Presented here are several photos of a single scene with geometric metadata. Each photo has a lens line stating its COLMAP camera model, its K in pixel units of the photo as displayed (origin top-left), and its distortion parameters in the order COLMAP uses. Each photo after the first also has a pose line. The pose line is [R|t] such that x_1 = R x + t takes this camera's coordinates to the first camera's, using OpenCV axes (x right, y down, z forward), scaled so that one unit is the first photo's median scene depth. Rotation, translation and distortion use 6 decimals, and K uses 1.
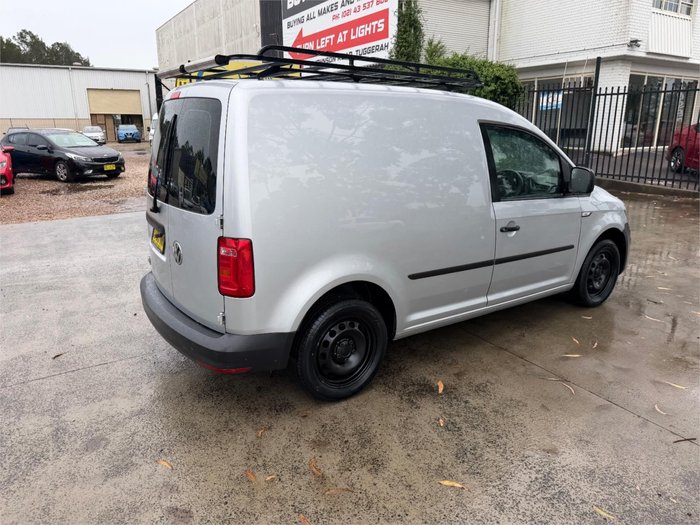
lens RADIAL K [[502.2, 0, 340.9], [0, 502.2, 258.1], [0, 0, 1]] dist [0.003668, -0.009169]
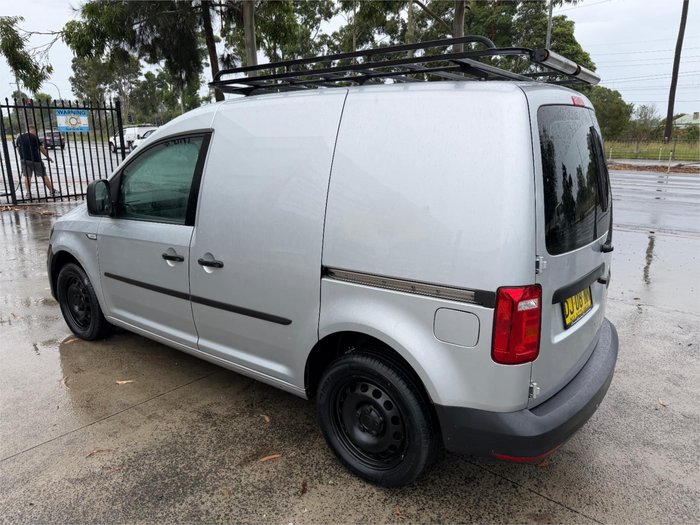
lens RADIAL K [[501.2, 0, 348.1], [0, 501.2, 252.1], [0, 0, 1]] dist [-0.002005, -0.005383]
pose [[-0.333777, -0.219123, 0.916830, -0.787499], [0.237358, 0.921733, 0.306707, -0.355706], [-0.912280, 0.319989, -0.255642, 1.298466]]
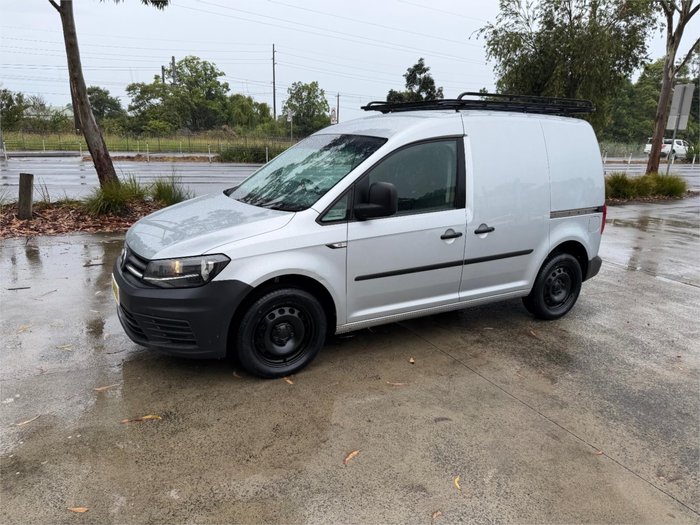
lens RADIAL K [[498.6, 0, 340.5], [0, 498.6, 264.0], [0, 0, 1]] dist [0.040498, -0.054999]
pose [[-0.996744, -0.049073, 0.063980, 0.230308], [-0.011731, 0.873290, 0.487059, -0.619184], [-0.079775, 0.484723, -0.871022, 2.316096]]
